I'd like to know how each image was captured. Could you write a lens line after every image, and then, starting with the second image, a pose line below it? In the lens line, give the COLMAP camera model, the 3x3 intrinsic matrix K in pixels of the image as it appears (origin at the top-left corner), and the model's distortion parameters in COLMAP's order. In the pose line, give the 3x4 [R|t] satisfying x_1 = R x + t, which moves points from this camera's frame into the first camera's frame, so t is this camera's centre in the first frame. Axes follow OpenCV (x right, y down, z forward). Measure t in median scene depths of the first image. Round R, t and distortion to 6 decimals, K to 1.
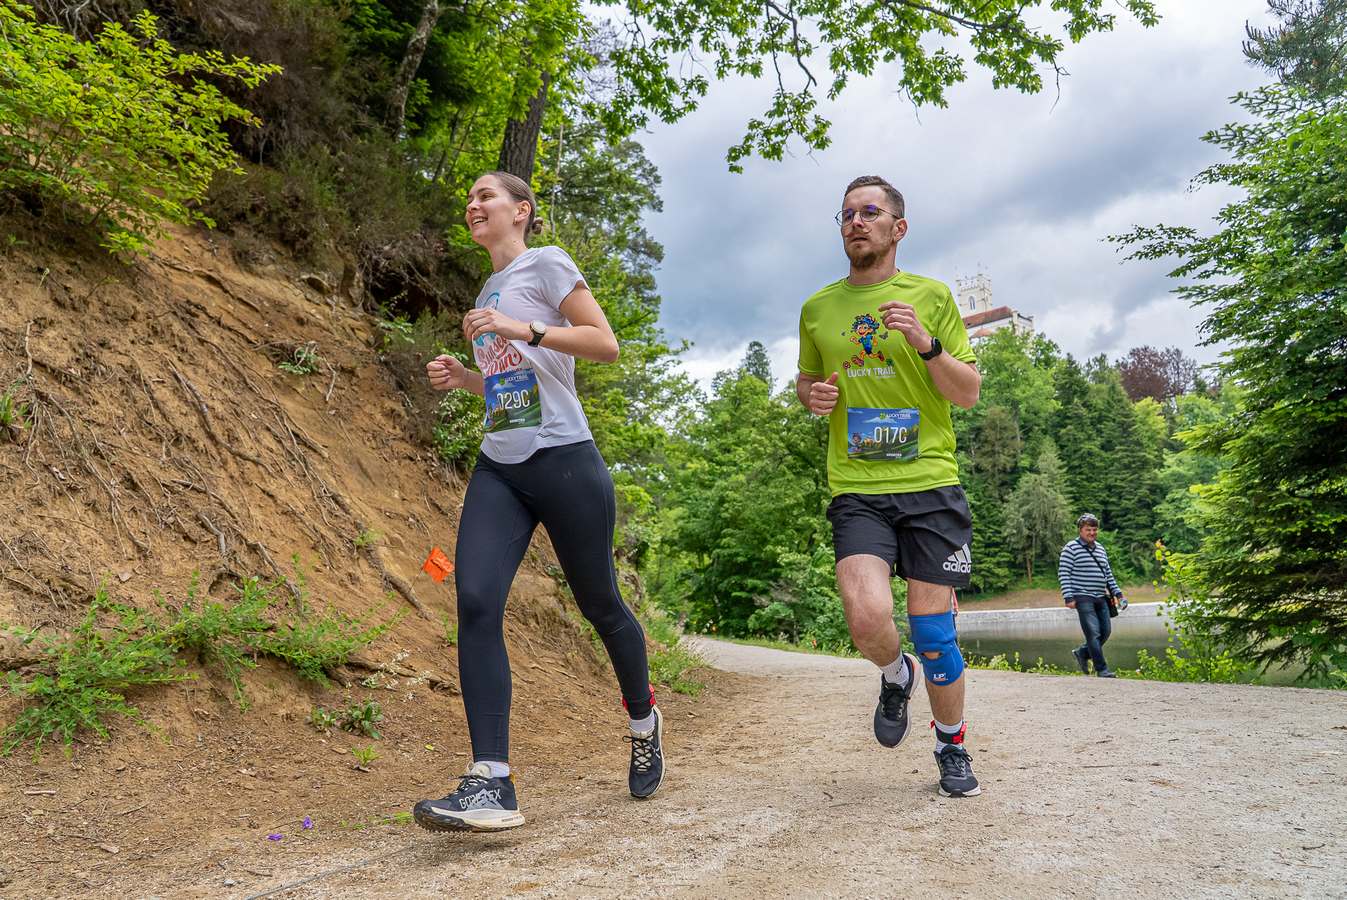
lens RADIAL K [[909.5, 0, 673.5], [0, 909.5, 450.0], [0, 0, 1]] dist [-0.044121, 0.005709]
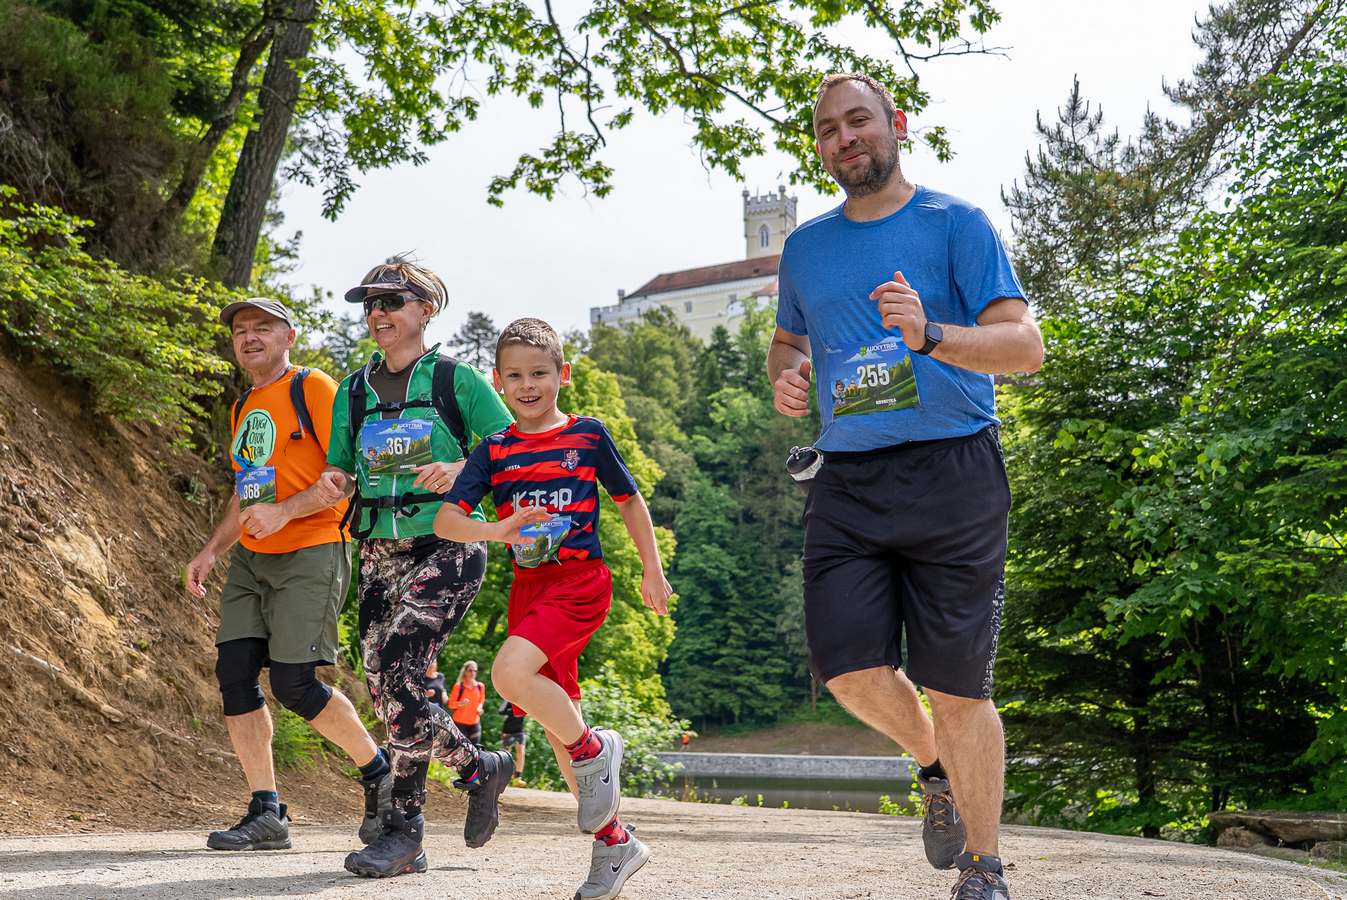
lens RADIAL K [[1650.0, 0, 561.0], [0, 1650.0, 365.6], [0, 0, 1]] dist [0.003243, 0.012429]
pose [[0.973730, 0.105926, 0.201569, -0.175226], [-0.097133, 0.993857, -0.053051, -0.084492], [-0.205950, 0.032078, 0.978037, -0.540812]]
